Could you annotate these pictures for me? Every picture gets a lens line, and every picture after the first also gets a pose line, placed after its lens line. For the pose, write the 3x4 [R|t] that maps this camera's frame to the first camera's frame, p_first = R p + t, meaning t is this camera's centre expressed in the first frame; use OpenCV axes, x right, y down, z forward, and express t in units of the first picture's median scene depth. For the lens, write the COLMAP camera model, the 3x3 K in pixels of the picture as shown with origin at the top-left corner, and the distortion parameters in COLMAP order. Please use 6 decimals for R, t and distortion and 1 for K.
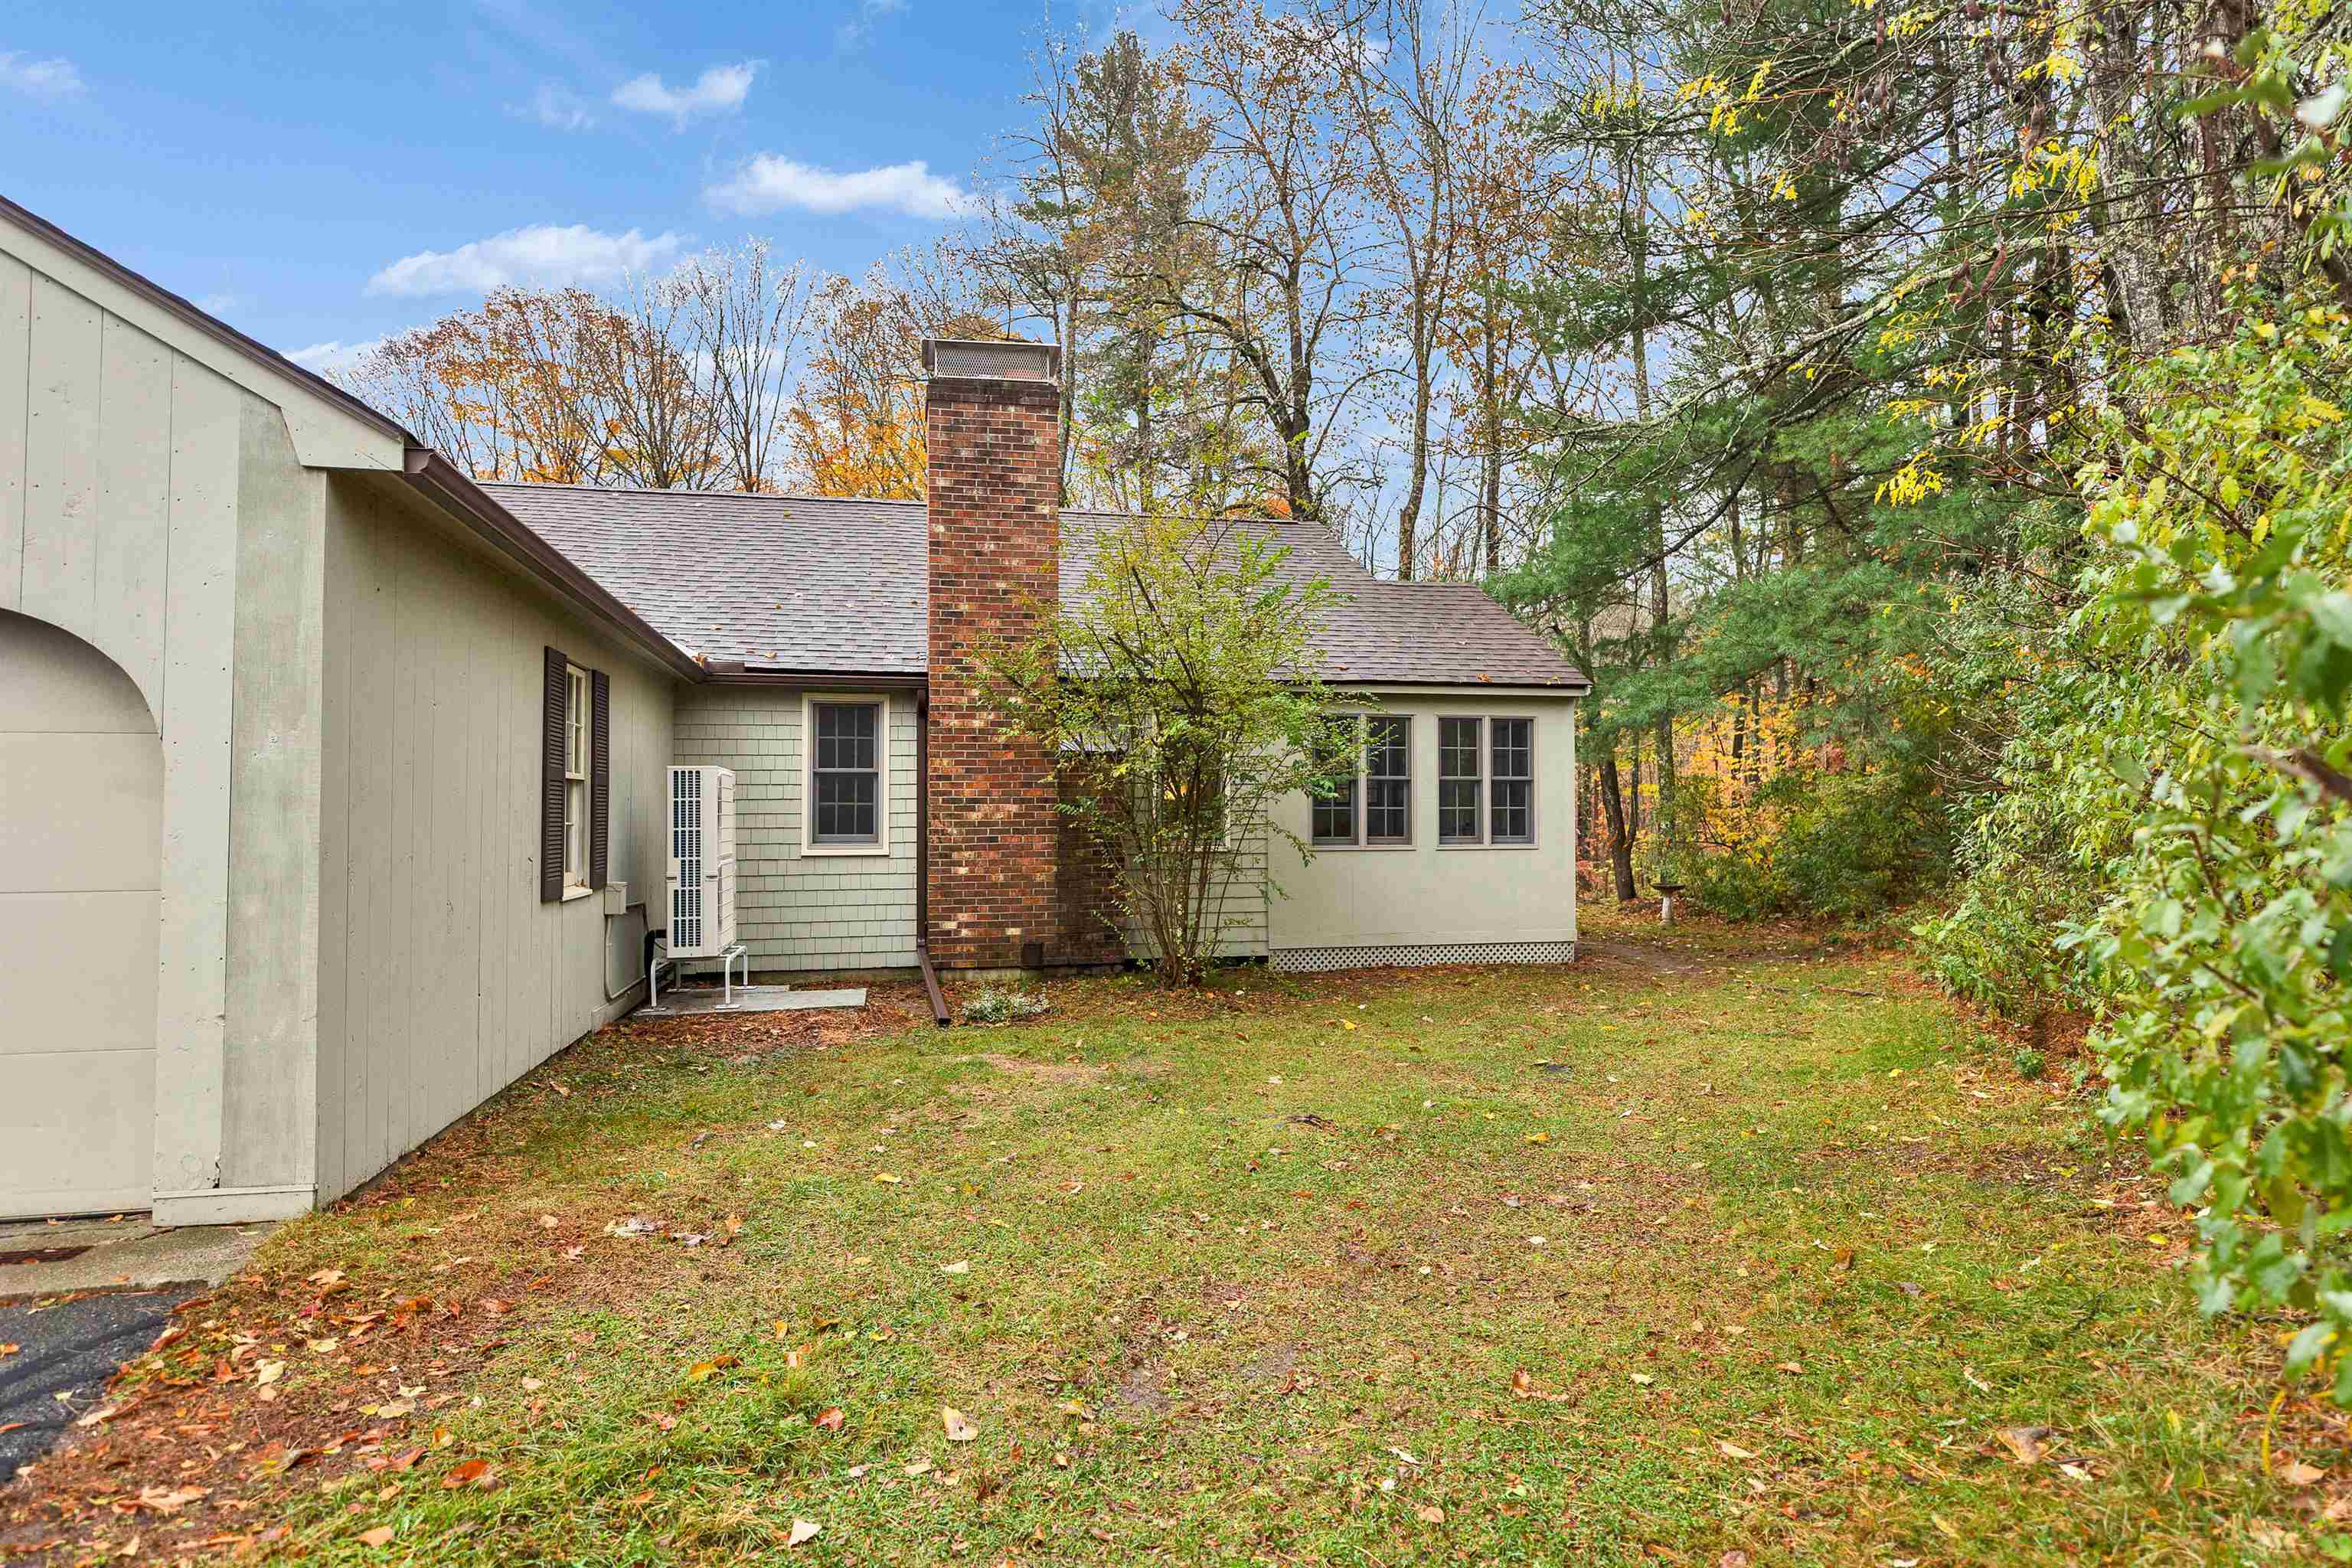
lens RADIAL K [[1195.2, 0, 1176.0], [0, 1195.2, 784.0], [0, 0, 1]] dist [-0.004109, -0.000450]
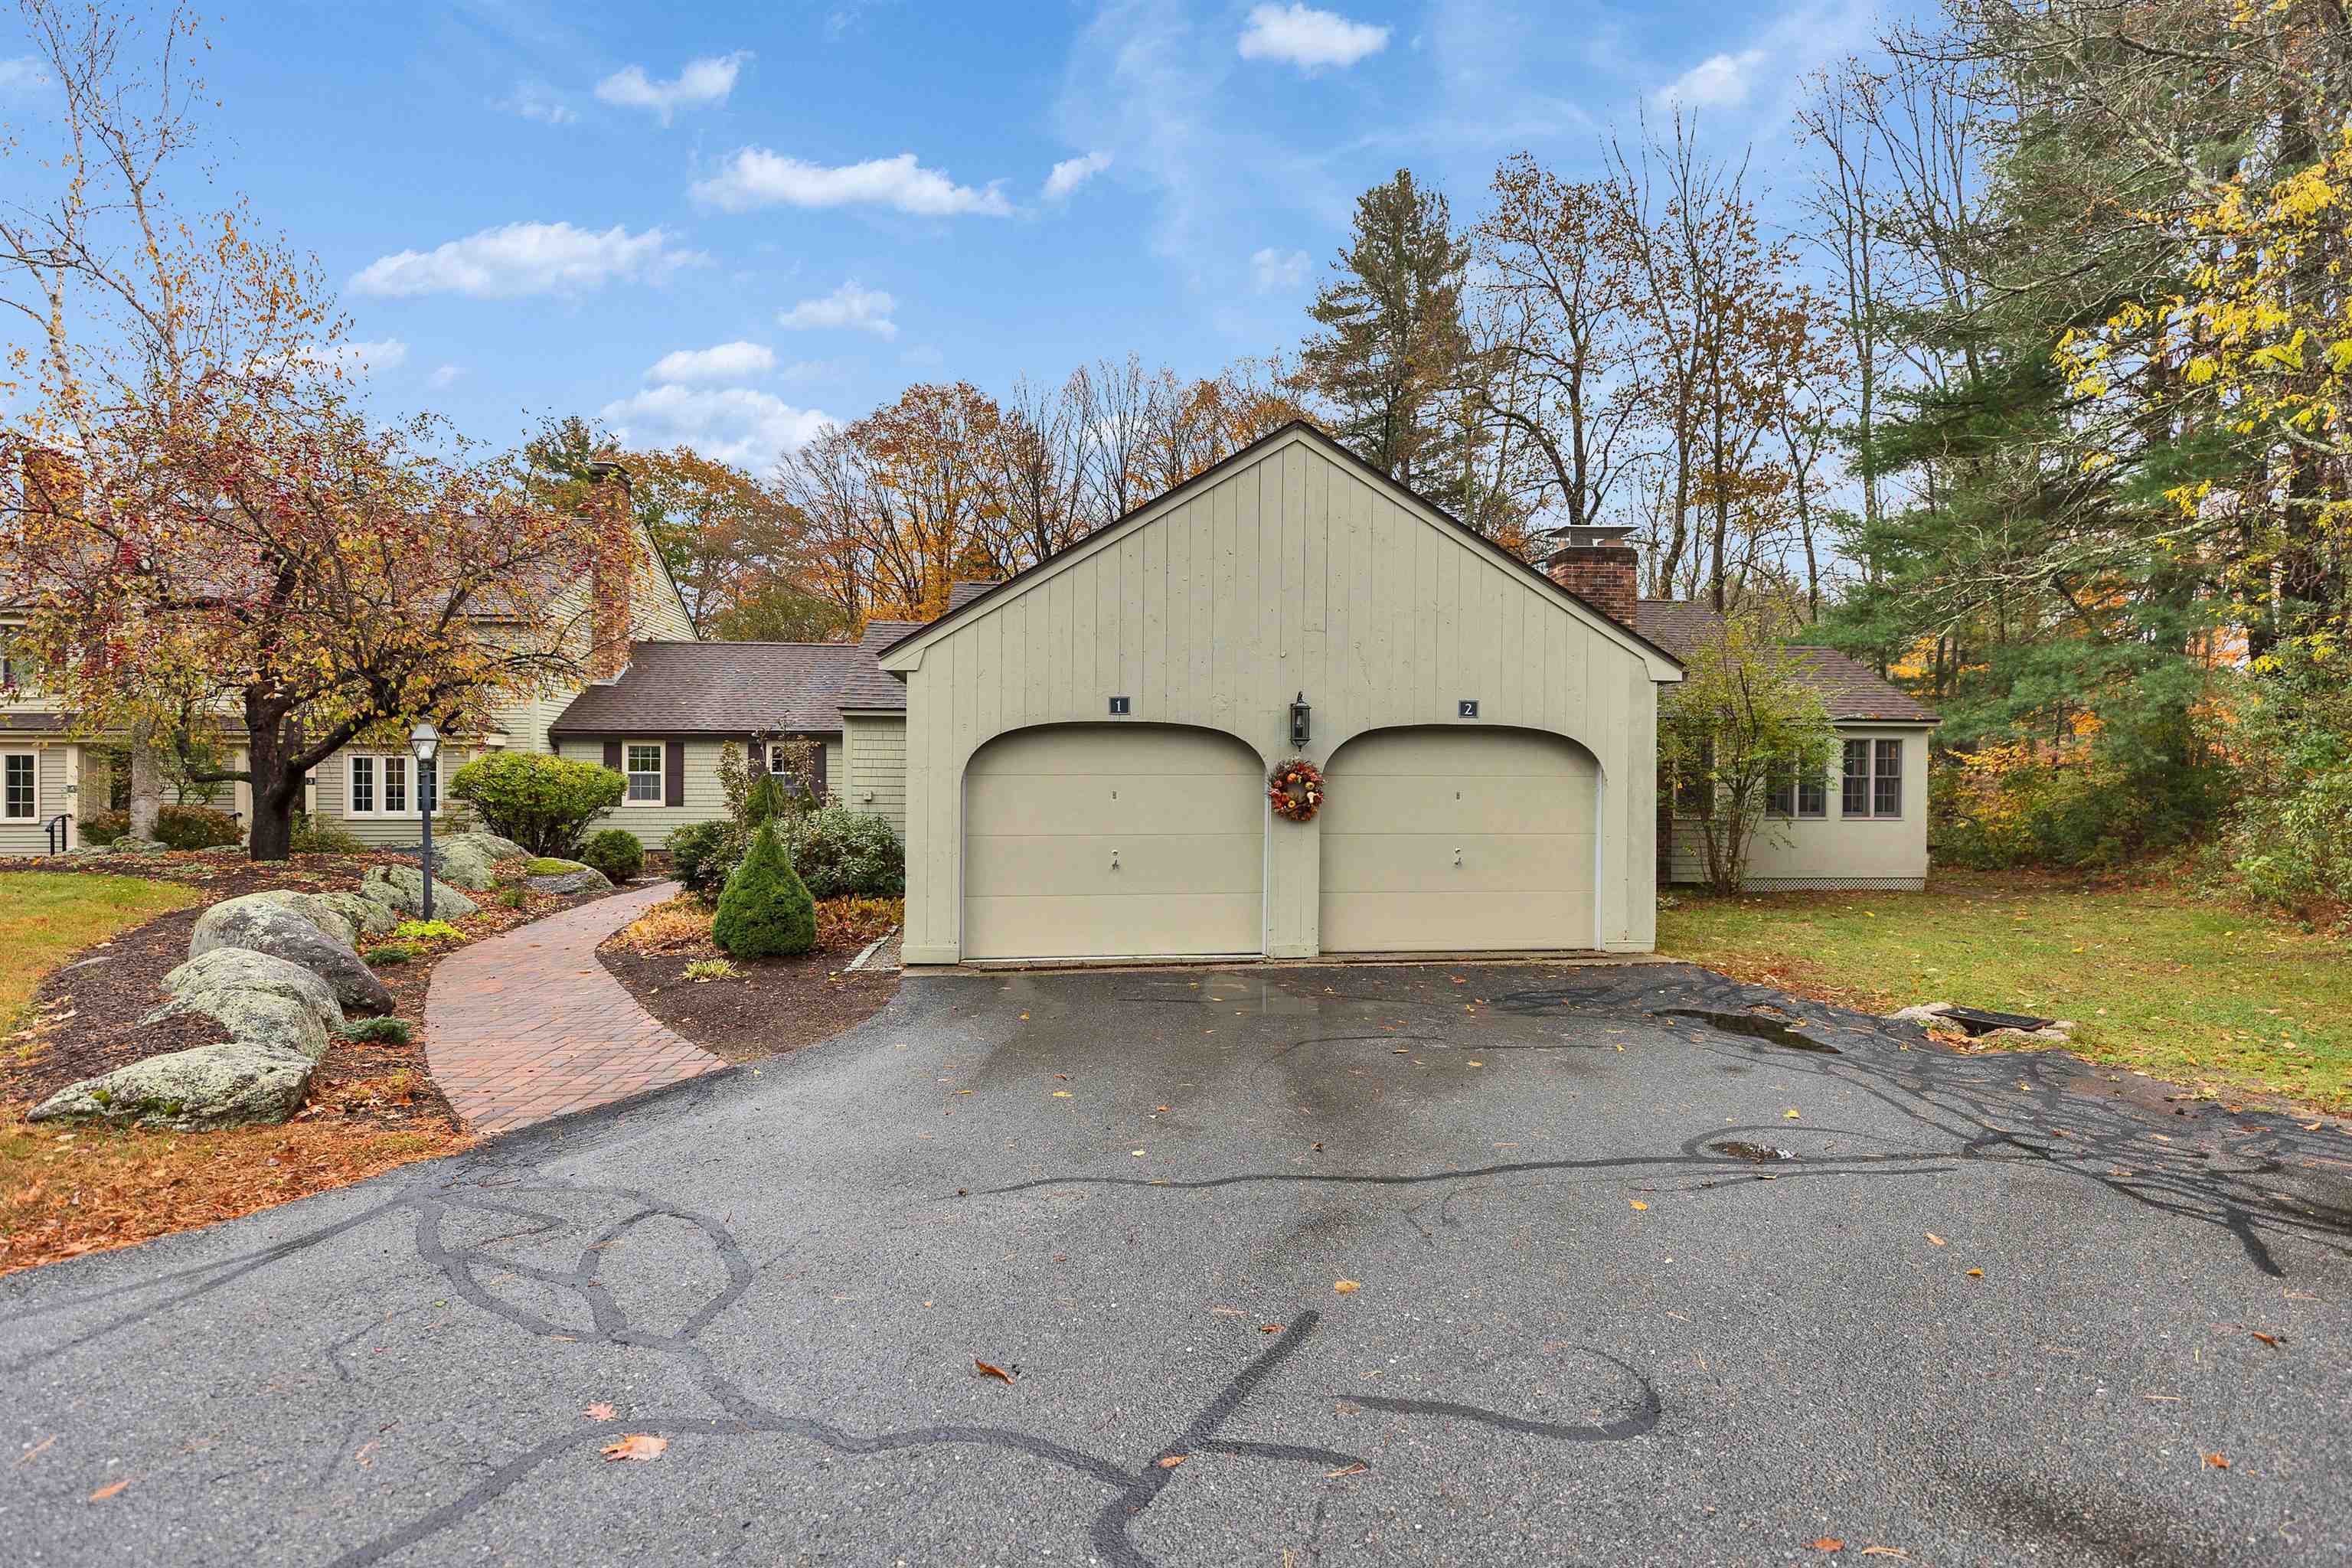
lens RADIAL K [[1052.2, 0, 1176.0], [0, 1052.2, 784.0], [0, 0, 1]] dist [0.000517, -0.000081]
pose [[0.994759, 0.008817, -0.101869, -0.535465], [-0.005834, 0.999546, 0.029551, -0.031638], [0.102083, -0.028802, 0.994359, -0.521188]]
